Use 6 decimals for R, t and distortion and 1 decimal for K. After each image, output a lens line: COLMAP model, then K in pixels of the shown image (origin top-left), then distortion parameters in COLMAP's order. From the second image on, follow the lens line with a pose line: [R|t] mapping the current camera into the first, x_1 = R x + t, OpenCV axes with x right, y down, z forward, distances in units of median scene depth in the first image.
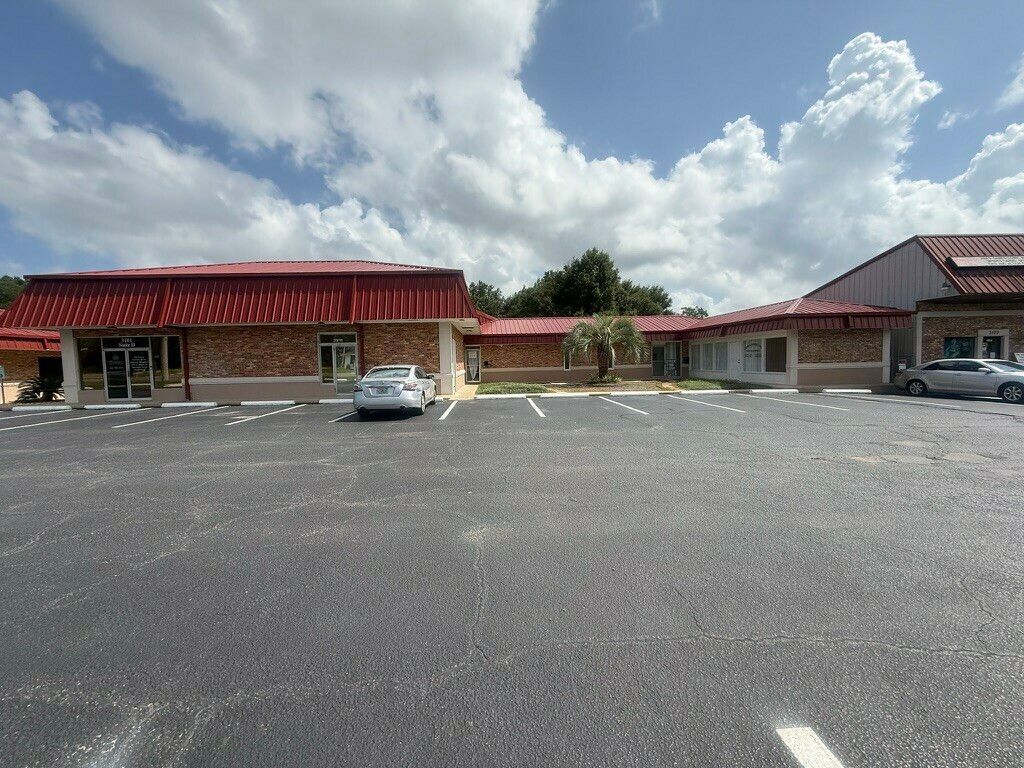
lens RADIAL K [[406.8, 0, 511.2], [0, 406.8, 387.4], [0, 0, 1]] dist [-0.000388, -0.000424]
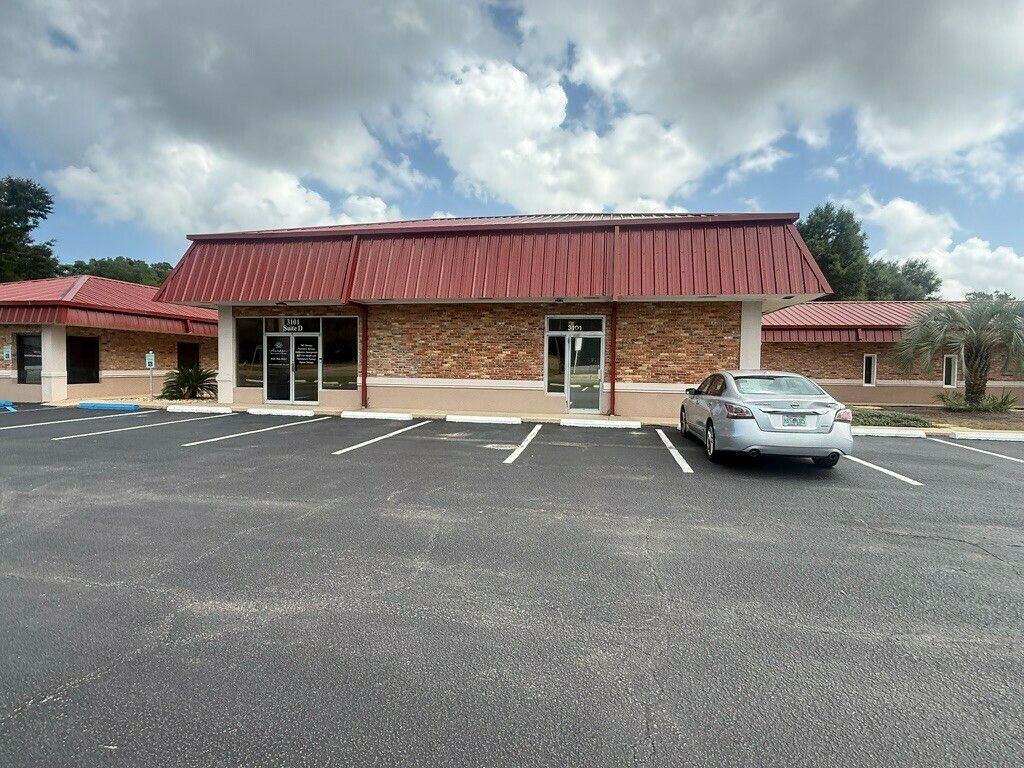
lens RADIAL K [[522.8, 0, 513.8], [0, 522.8, 383.5], [0, 0, 1]] dist [-0.003952, -0.000112]
pose [[0.973476, 0.043385, -0.224640, -0.328620], [-0.049100, 0.998595, -0.019916, -0.004952], [0.223460, 0.030417, 0.974238, 0.164132]]
